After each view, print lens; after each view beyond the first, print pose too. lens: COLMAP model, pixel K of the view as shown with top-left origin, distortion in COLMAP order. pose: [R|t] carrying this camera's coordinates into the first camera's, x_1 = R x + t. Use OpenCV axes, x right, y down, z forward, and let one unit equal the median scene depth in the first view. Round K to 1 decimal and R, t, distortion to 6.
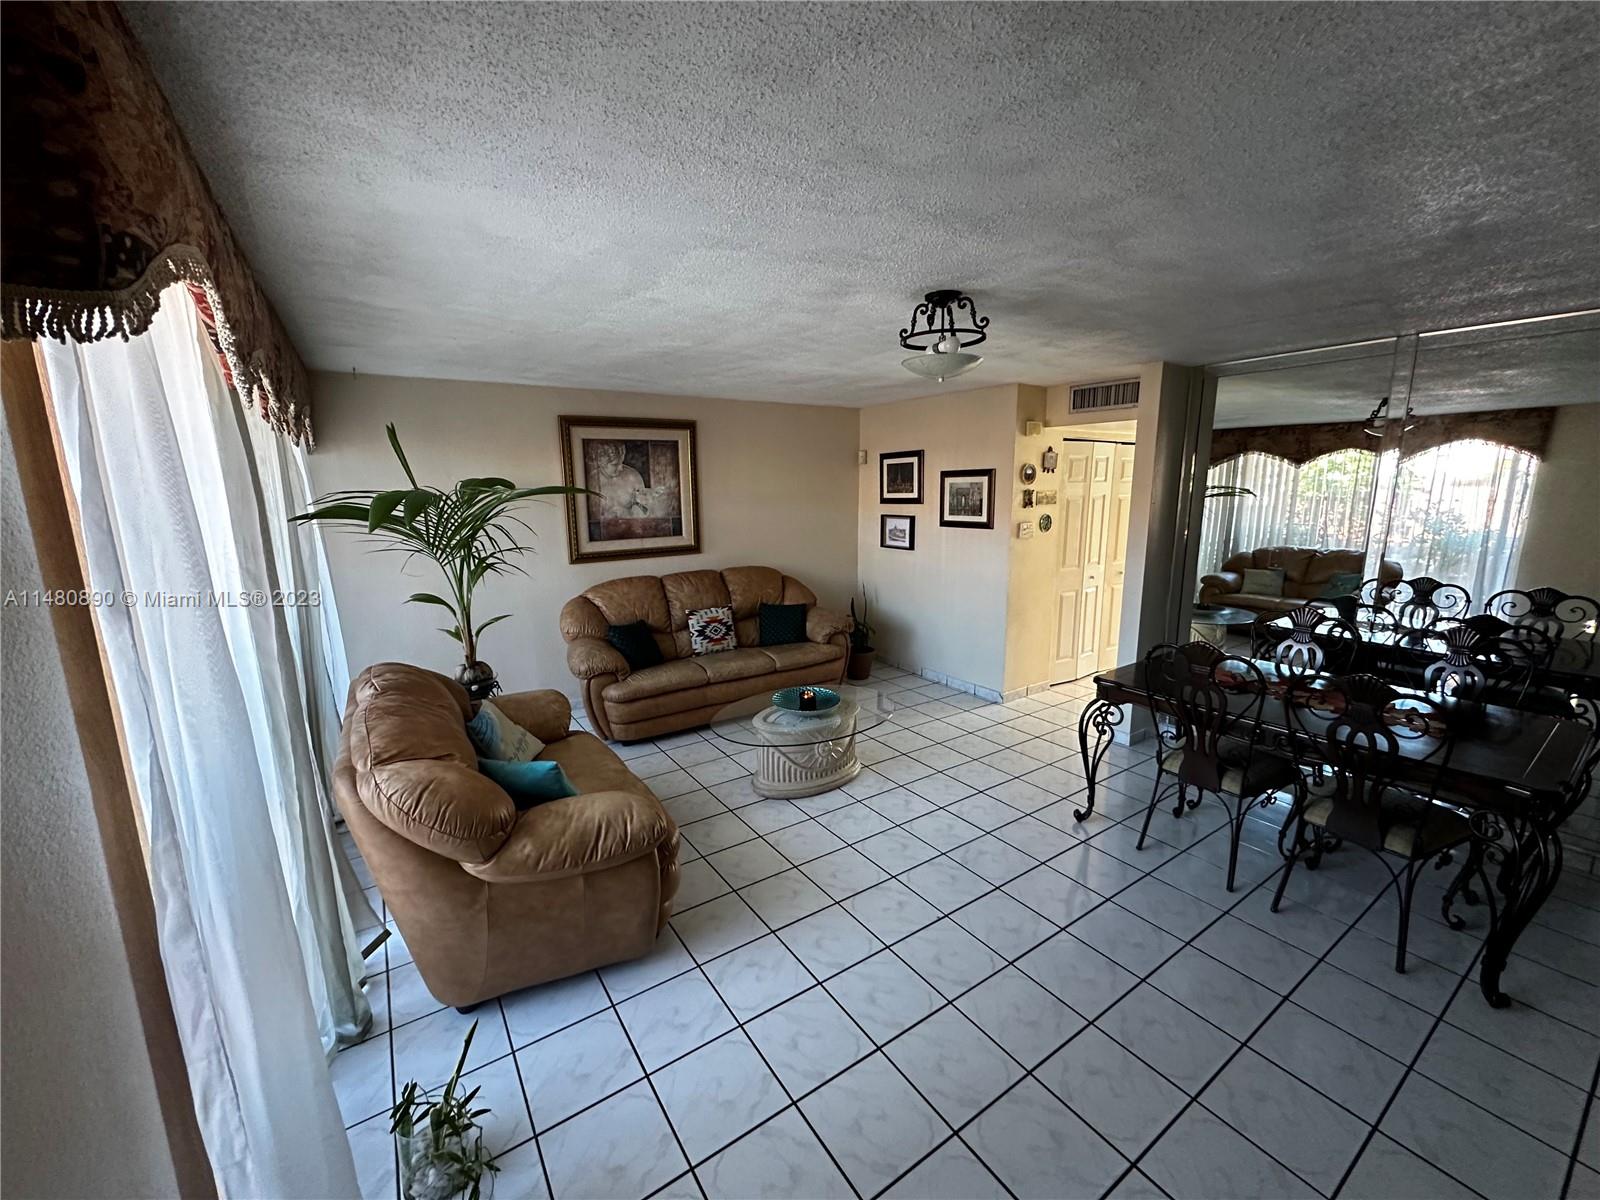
lens RADIAL K [[644.2, 0, 800.0], [0, 644.2, 600.0], [0, 0, 1]] dist [0.001531, 0.000362]
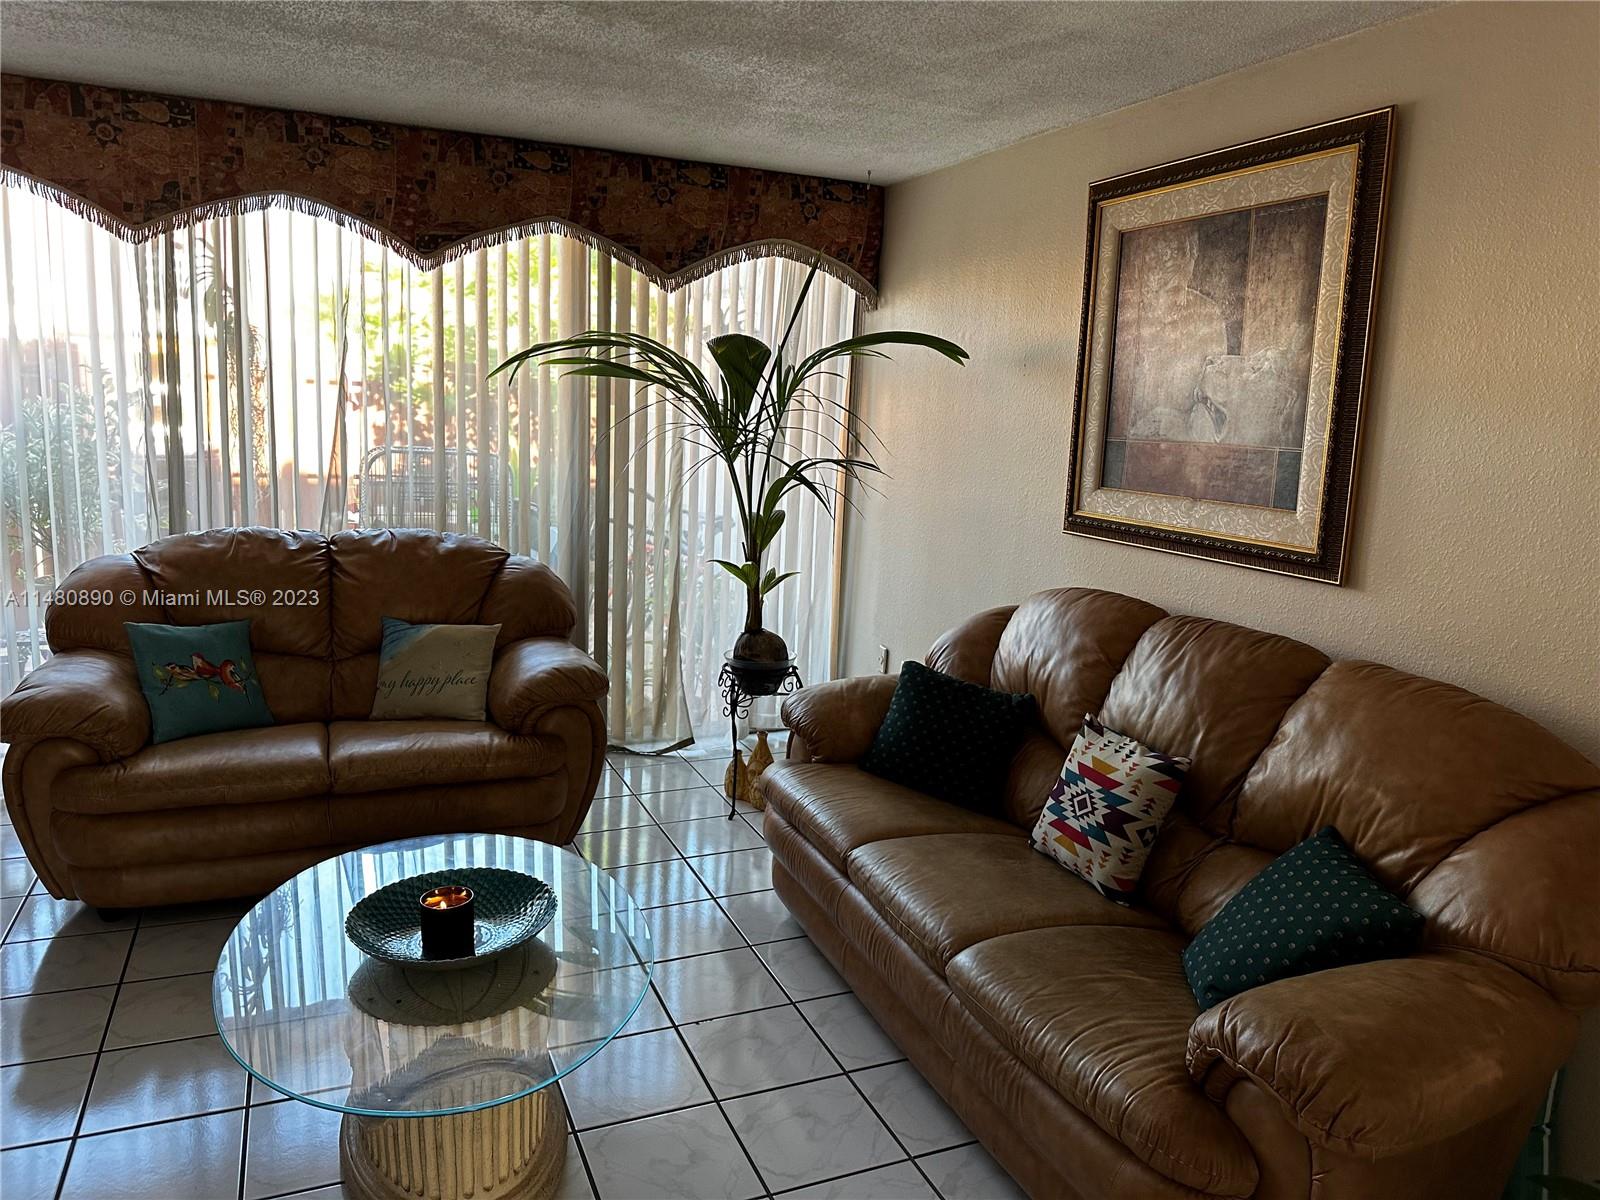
lens RADIAL K [[1114.5, 0, 803.3], [0, 1114.5, 595.7], [0, 0, 1]] dist [0.129656, -0.219360]
pose [[-0.189110, 0.175637, -0.966121, 0.397808], [-0.216759, 0.952137, 0.215523, -0.134171], [0.957733, 0.250173, -0.141988, 0.908777]]
